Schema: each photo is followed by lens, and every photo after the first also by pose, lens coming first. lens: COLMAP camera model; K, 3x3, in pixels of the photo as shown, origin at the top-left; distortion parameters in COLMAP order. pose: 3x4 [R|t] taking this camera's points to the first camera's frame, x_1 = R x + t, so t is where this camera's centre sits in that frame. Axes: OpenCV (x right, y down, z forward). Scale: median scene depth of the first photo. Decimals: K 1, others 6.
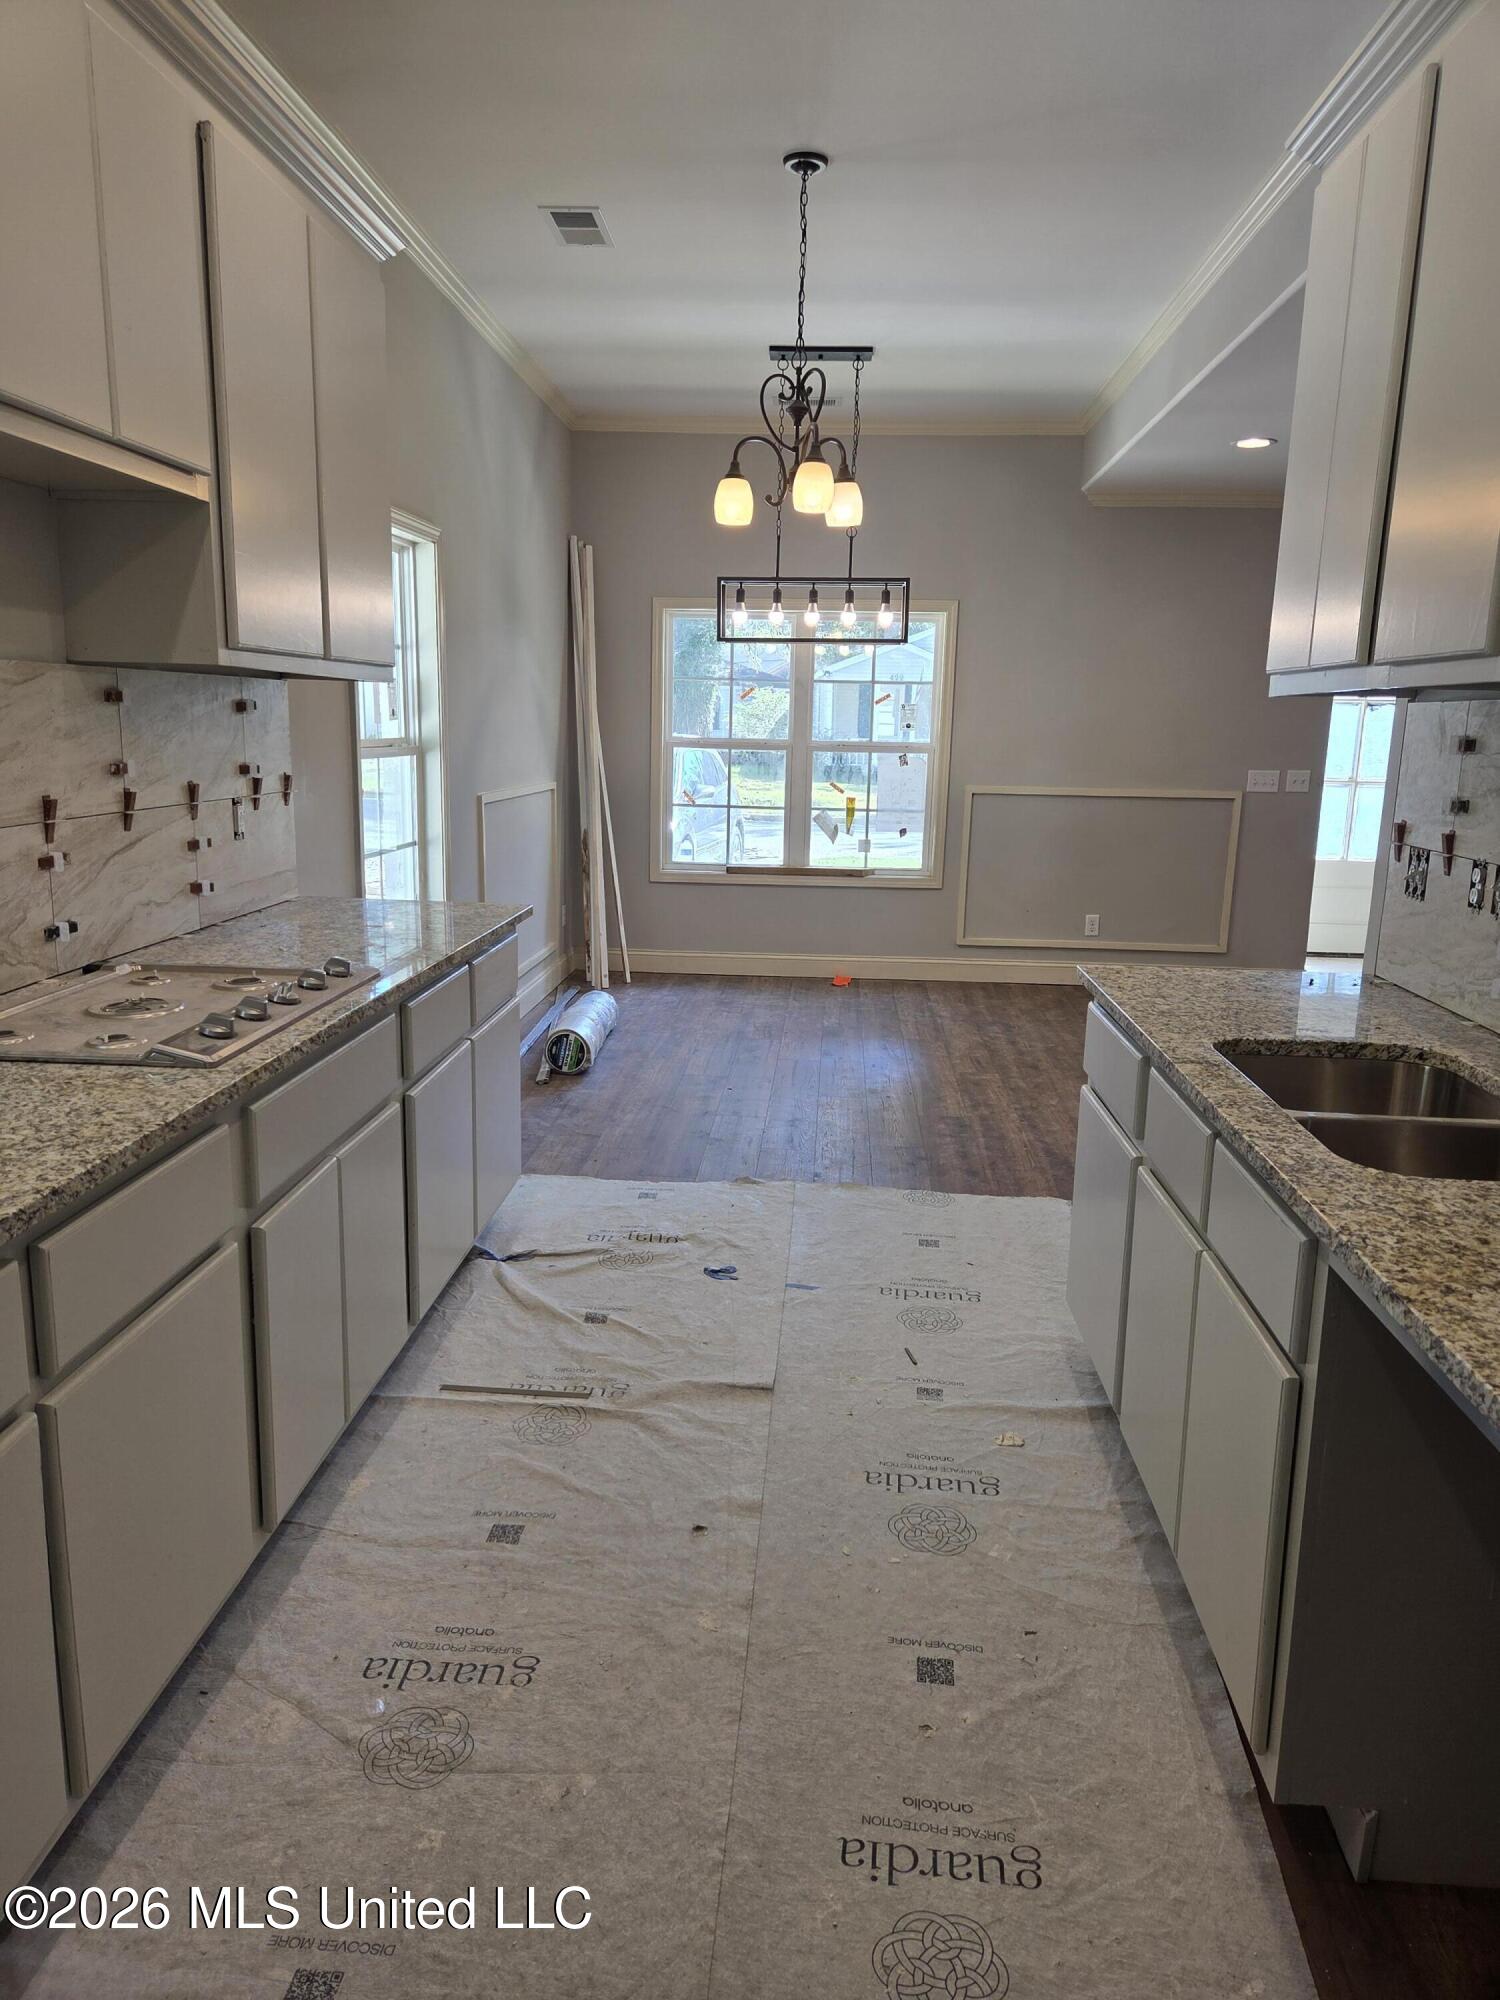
lens RADIAL K [[1325.6, 0, 756.6], [0, 1325.6, 999.9], [0, 0, 1]] dist [0.070045, -0.071188]
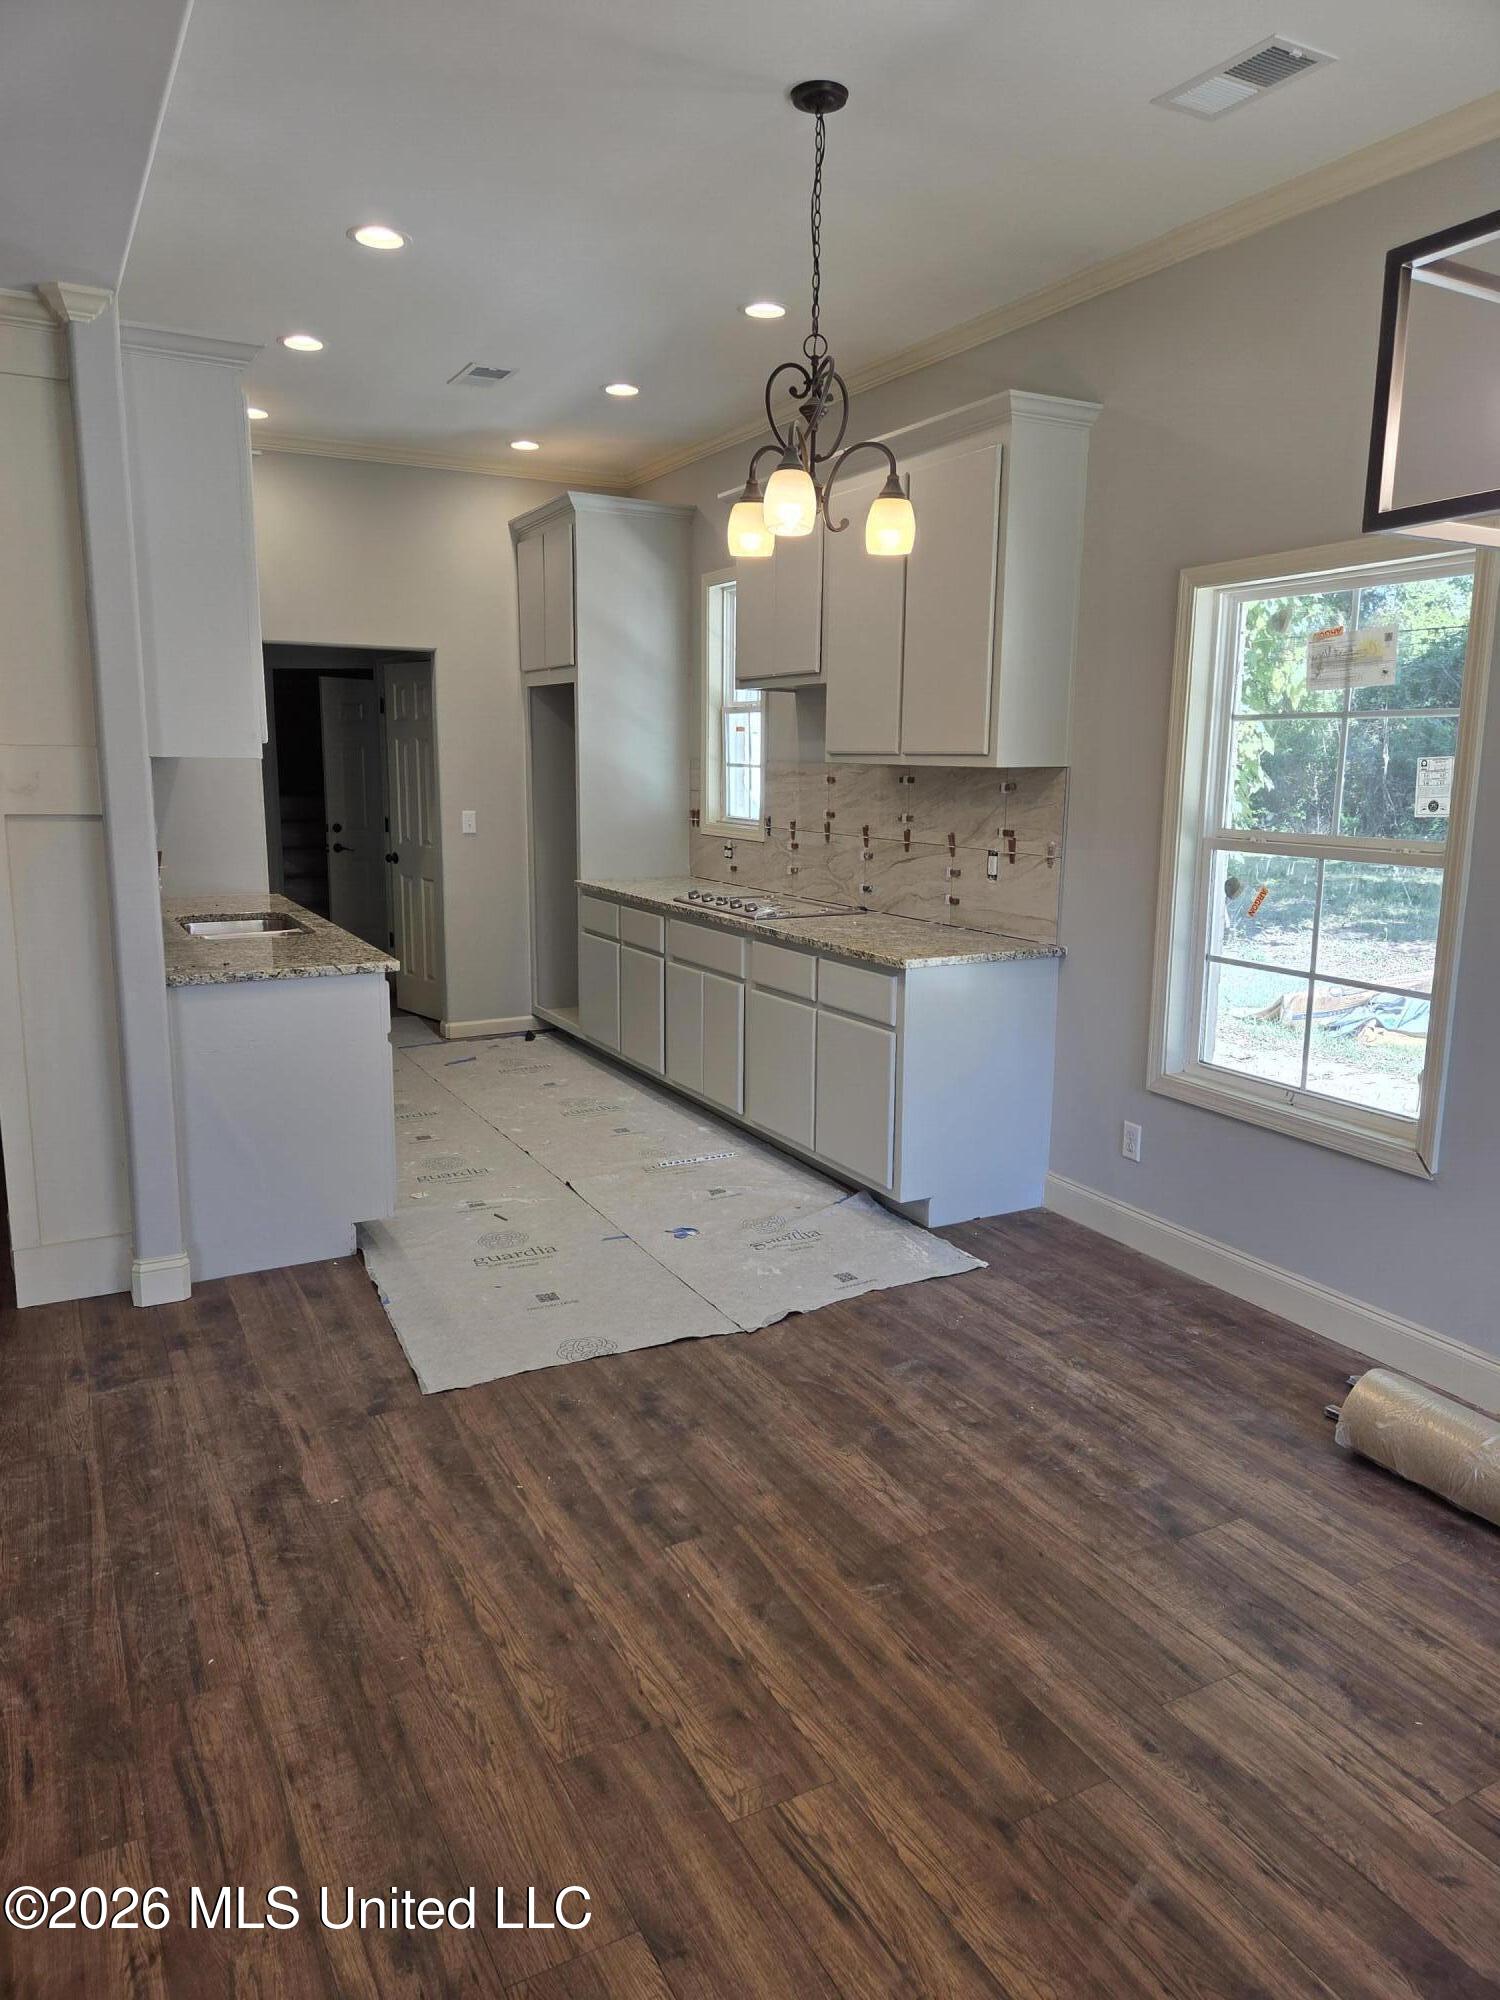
lens RADIAL K [[1339.4, 0, 754.5], [0, 1339.4, 1009.8], [0, 0, 1]] dist [0.080606, -0.071024]
pose [[-0.847035, 0.067794, -0.527196, 0.279720], [-0.139573, 0.928661, 0.343669, -0.211883], [0.512885, 0.364682, -0.777146, 0.962477]]
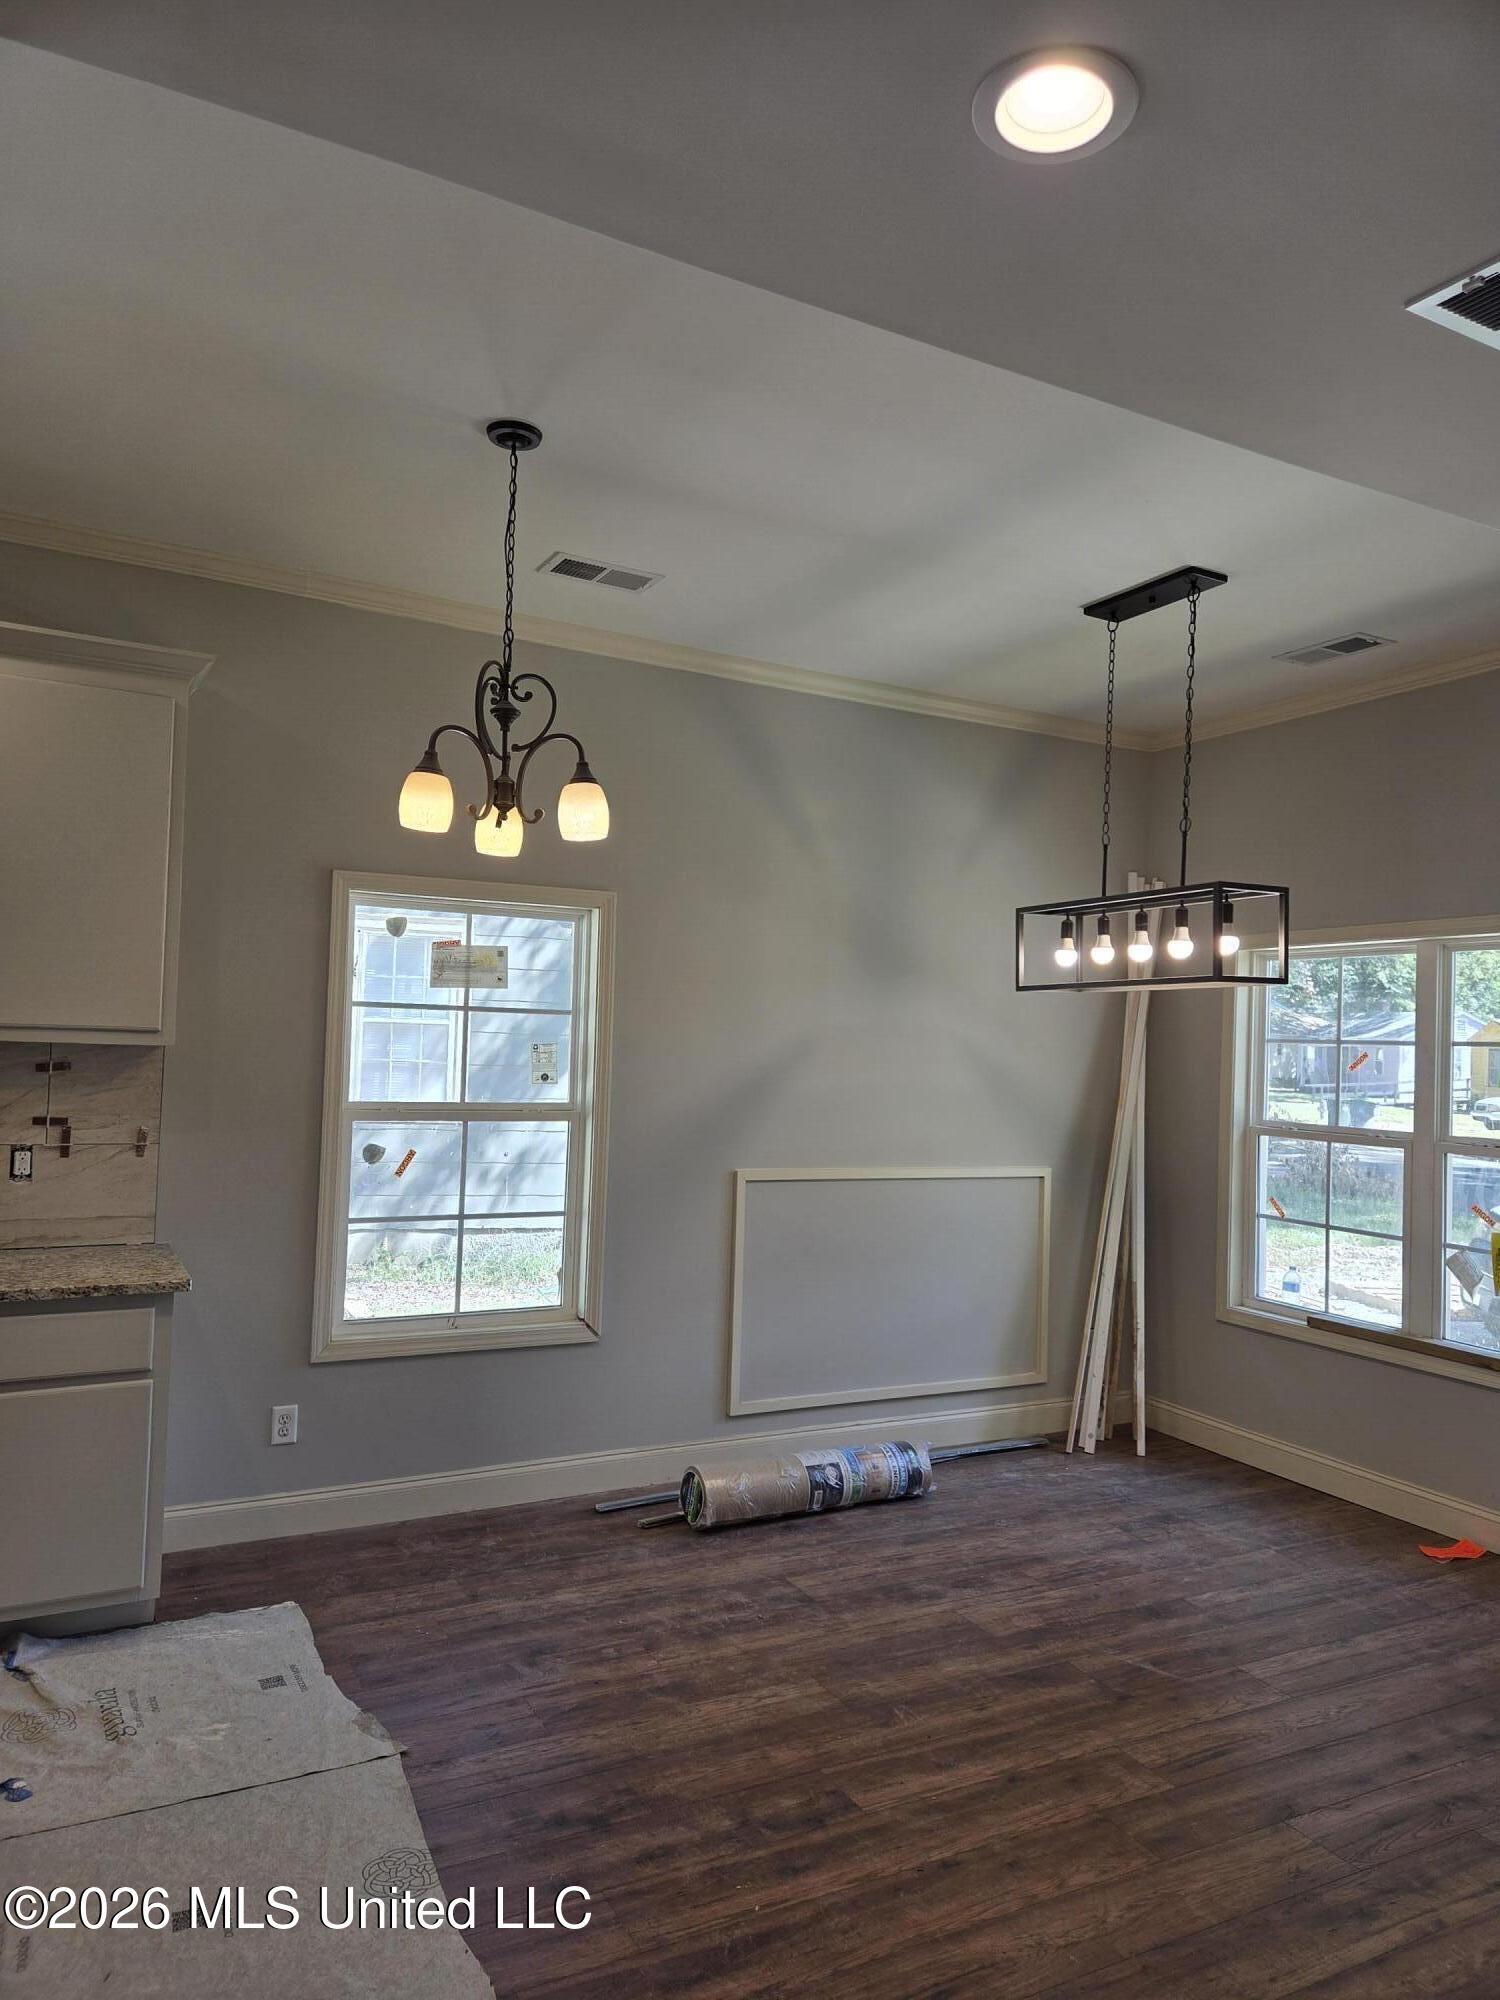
lens RADIAL K [[1339.4, 0, 754.5], [0, 1339.4, 1009.8], [0, 0, 1]] dist [0.080606, -0.071024]
pose [[0.529589, -0.028558, -0.847774, 0.439186], [-0.195944, 0.968285, -0.155019, -0.096050], [0.825313, 0.248213, 0.507197, 0.421958]]
